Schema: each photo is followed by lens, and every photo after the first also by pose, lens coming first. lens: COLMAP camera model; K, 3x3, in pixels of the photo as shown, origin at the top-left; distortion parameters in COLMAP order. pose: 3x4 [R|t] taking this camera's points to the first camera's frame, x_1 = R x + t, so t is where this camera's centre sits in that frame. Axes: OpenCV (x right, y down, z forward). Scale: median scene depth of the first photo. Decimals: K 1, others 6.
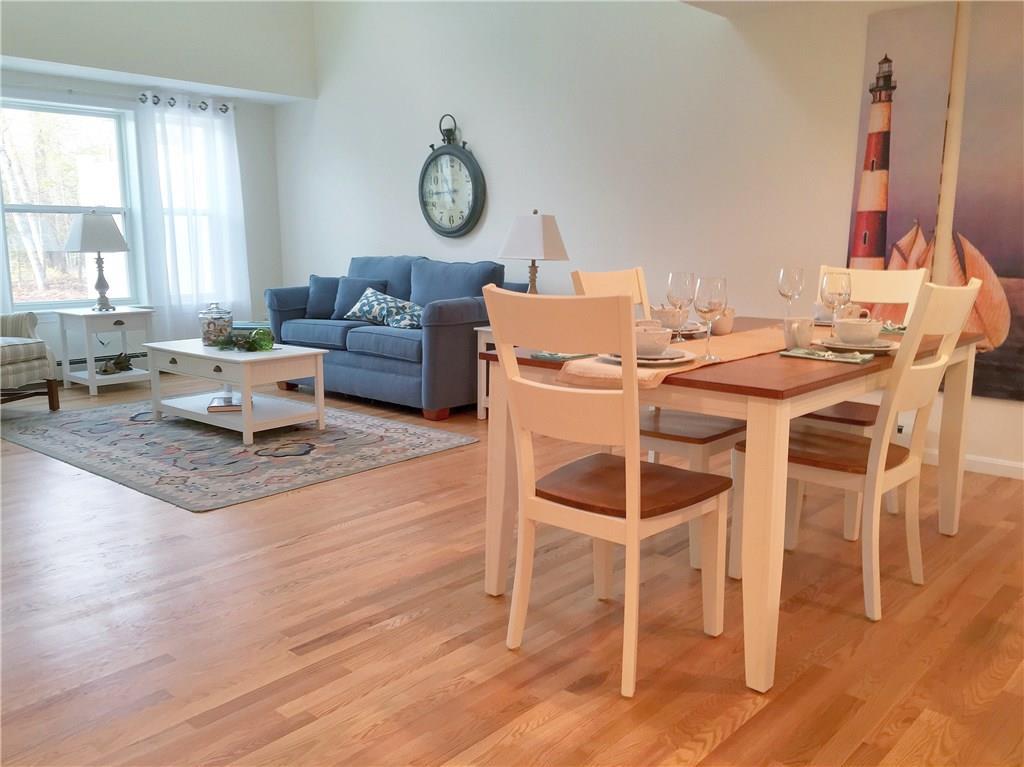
lens RADIAL K [[861.7, 0, 512.4], [0, 861.7, 390.8], [0, 0, 1]] dist [0.011793, 0.017618]
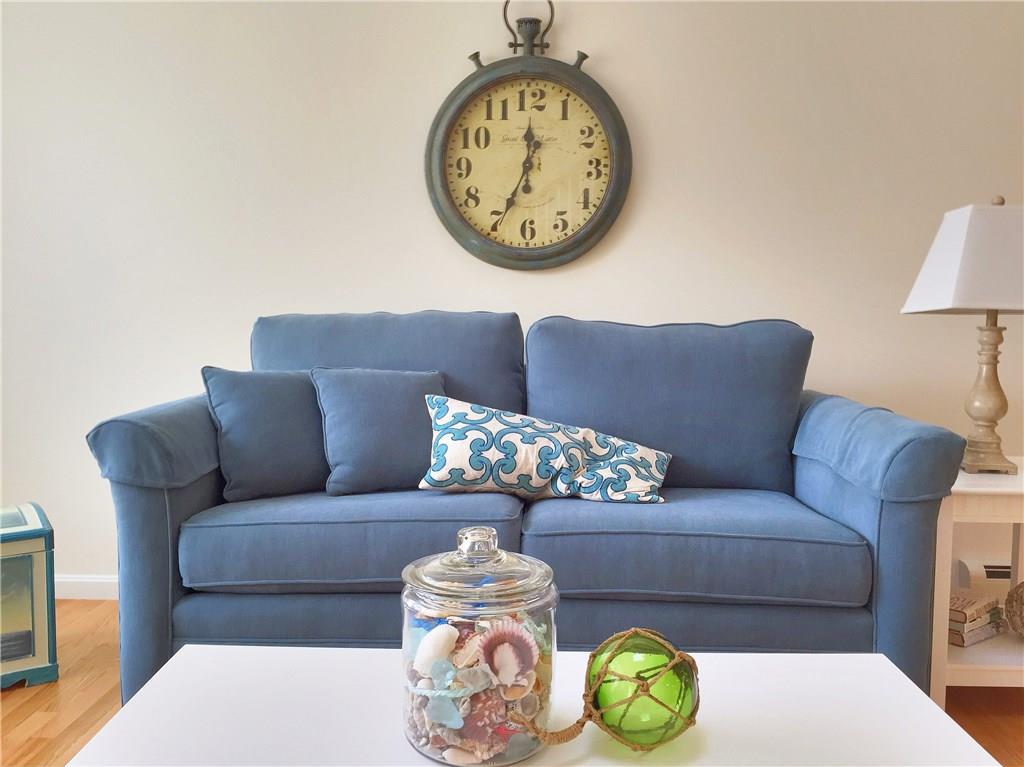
lens RADIAL K [[861.7, 0, 512.3], [0, 861.7, 384.9], [0, 0, 1]] dist [0.011793, 0.017618]
pose [[0.771397, -0.044176, 0.634819, -0.361715], [0.112538, 0.991334, -0.067764, -0.094493], [-0.626324, 0.123714, 0.769683, 0.693502]]
